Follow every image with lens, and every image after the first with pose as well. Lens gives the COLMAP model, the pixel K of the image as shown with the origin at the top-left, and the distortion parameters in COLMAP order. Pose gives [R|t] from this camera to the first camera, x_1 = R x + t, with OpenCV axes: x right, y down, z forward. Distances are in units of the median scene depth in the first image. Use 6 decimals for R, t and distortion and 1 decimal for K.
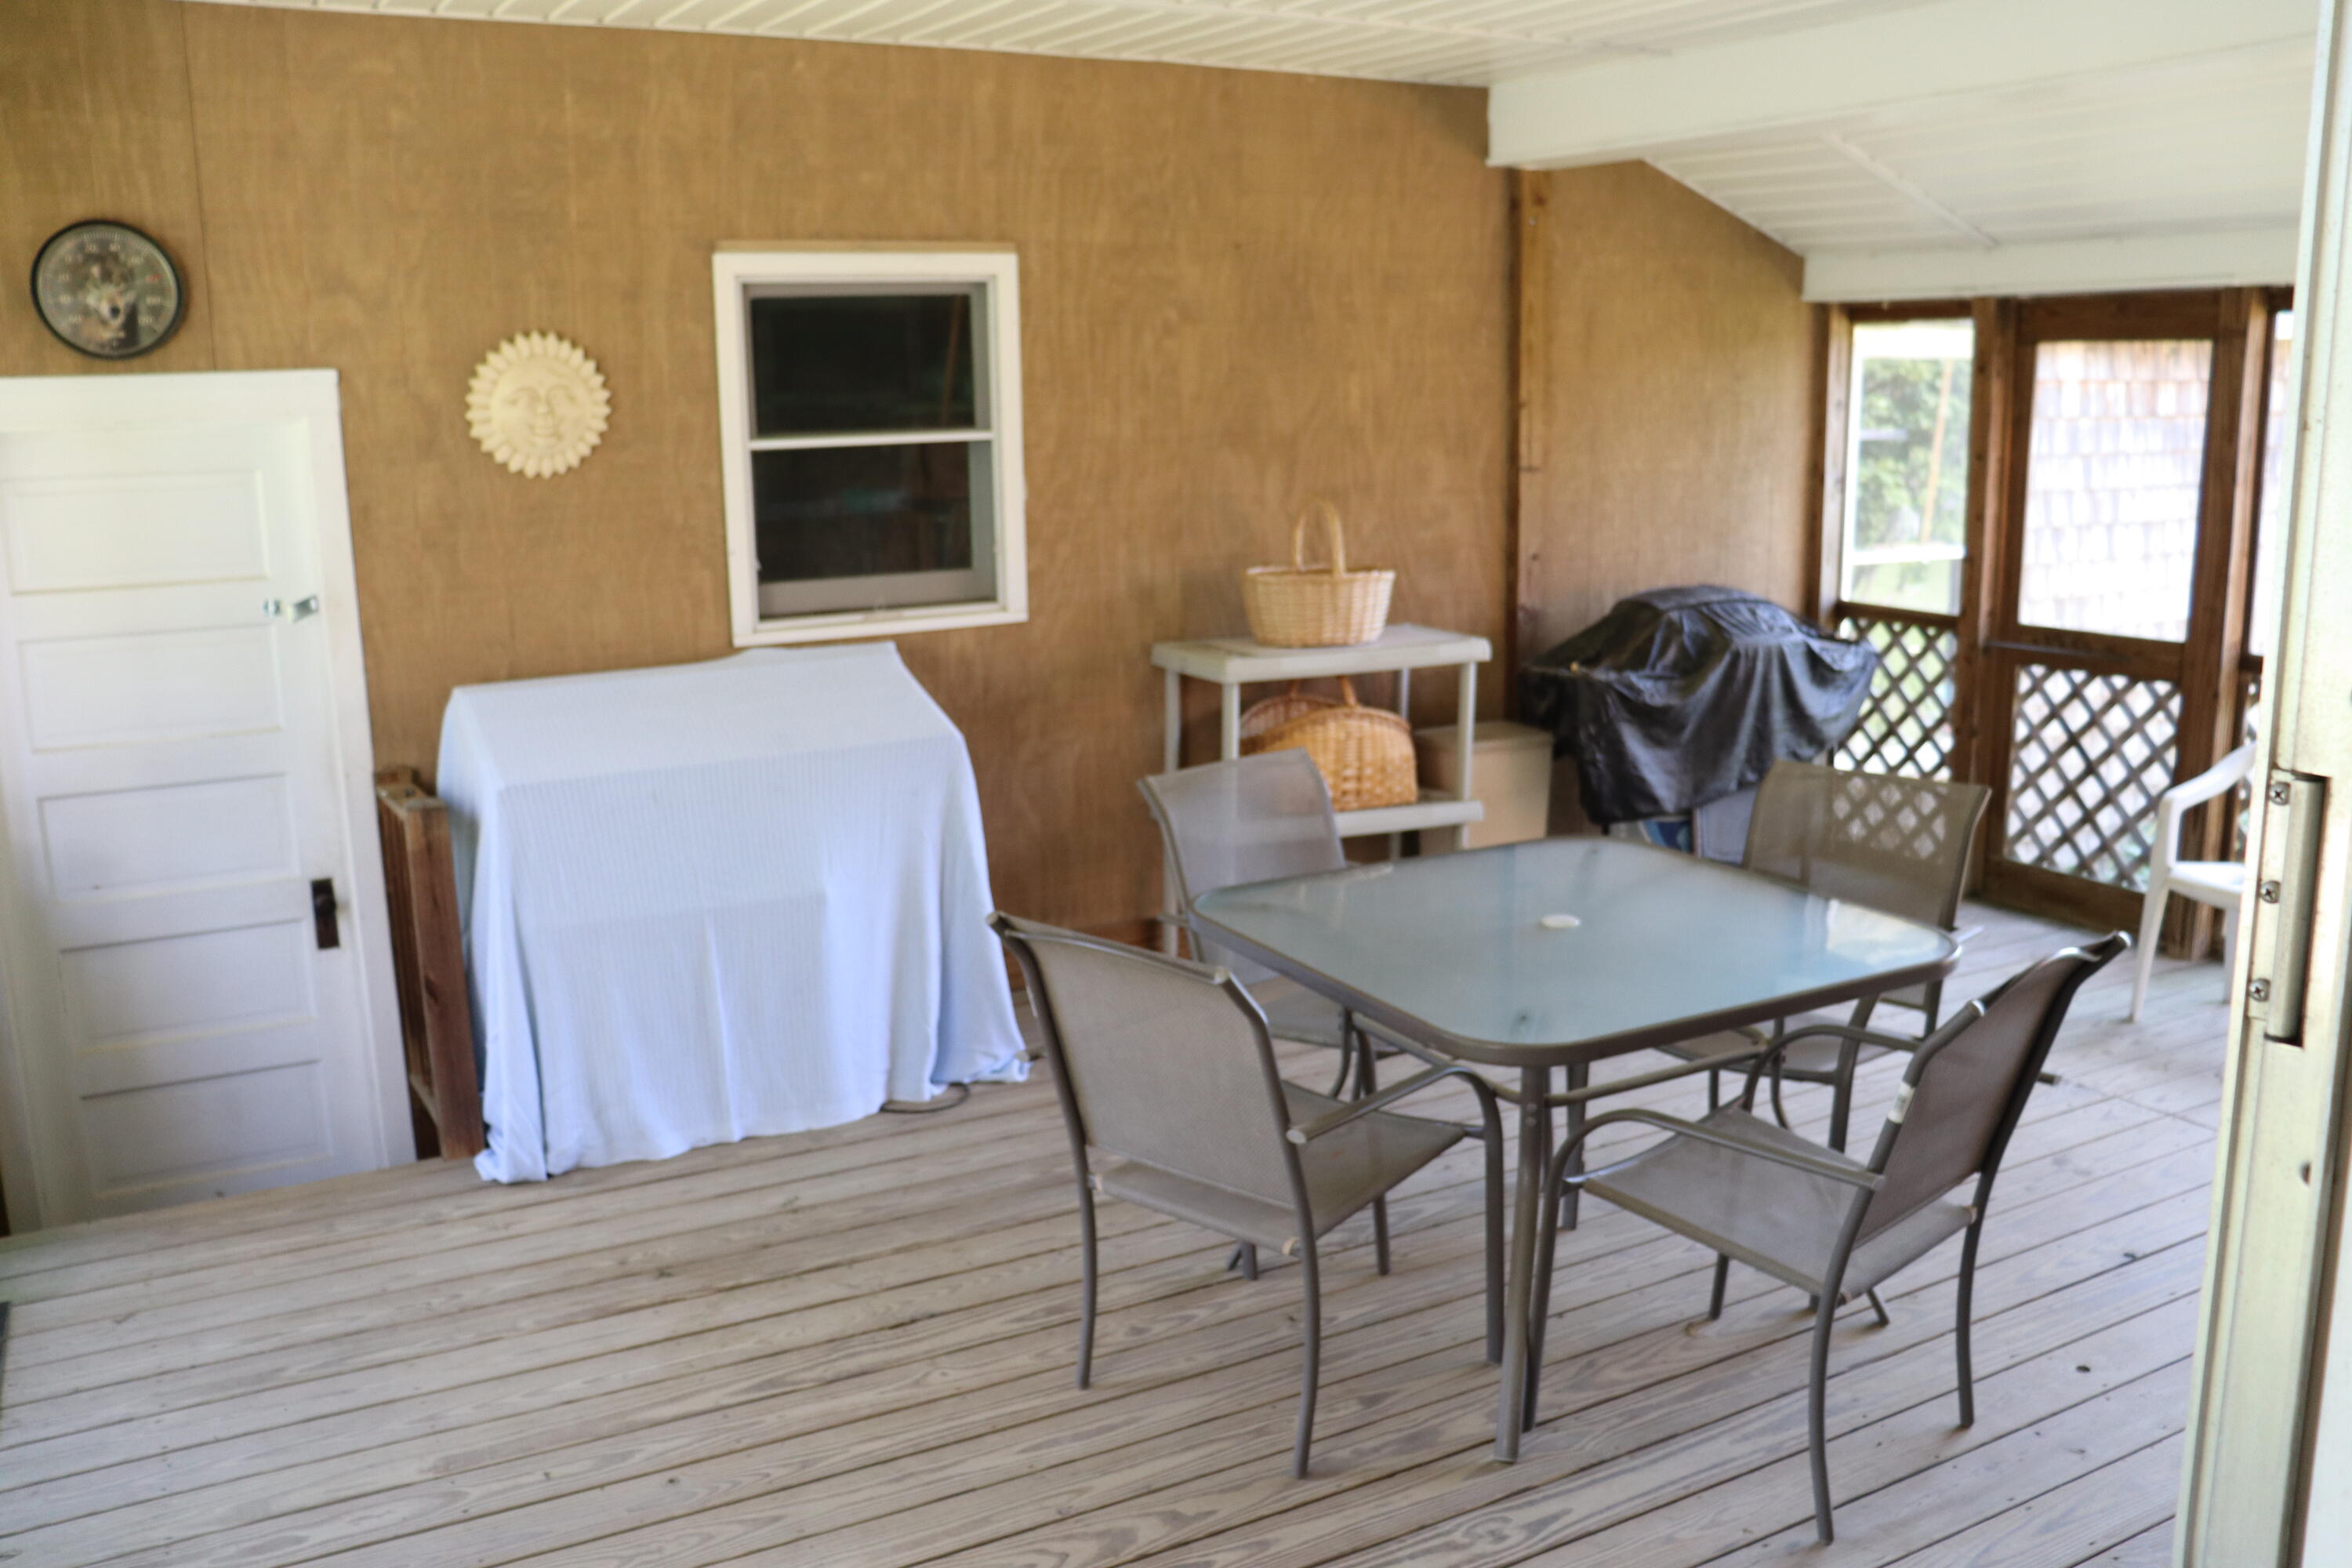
lens RADIAL K [[1993.5, 0, 1183.2], [0, 1993.5, 782.3], [0, 0, 1]] dist [-0.171257, 0.168814]
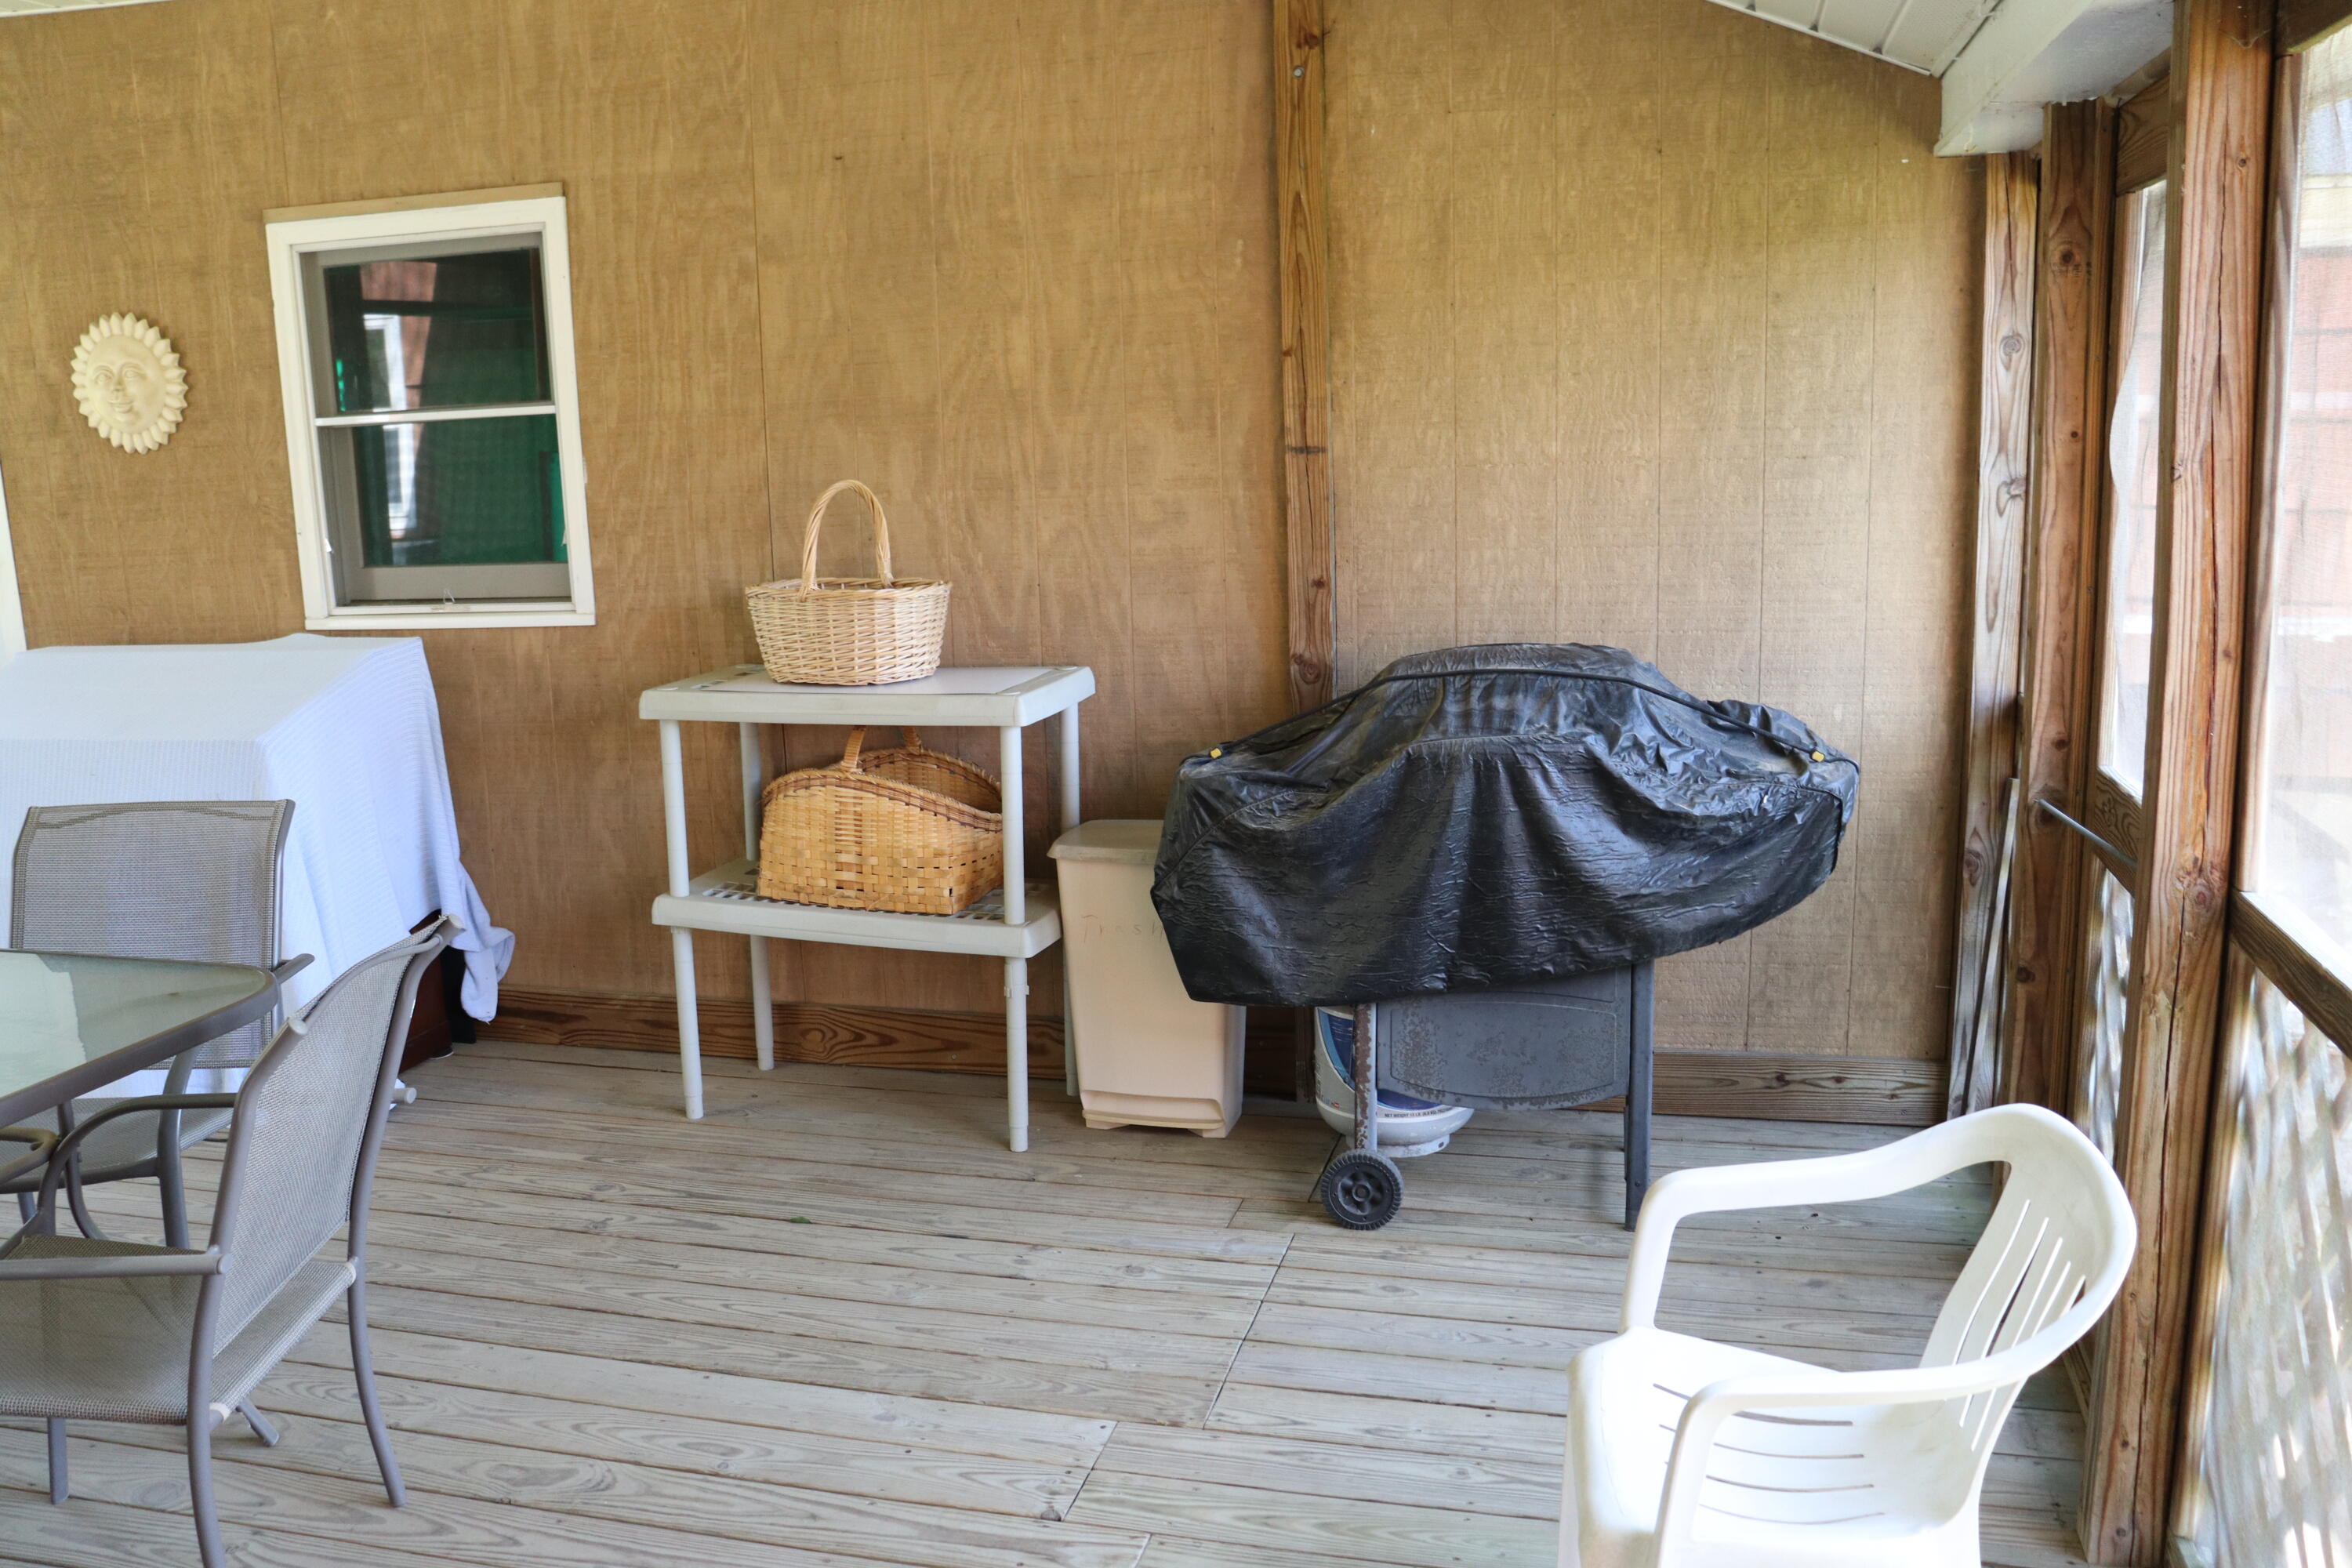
lens RADIAL K [[1993.5, 0, 1194.6], [0, 1993.5, 779.0], [0, 0, 1]] dist [-0.171257, 0.168814]
pose [[0.721453, 0.119422, -0.682088, 0.697586], [-0.119164, 0.991733, 0.047595, -0.087233], [0.682133, 0.046943, 0.729720, 0.565785]]
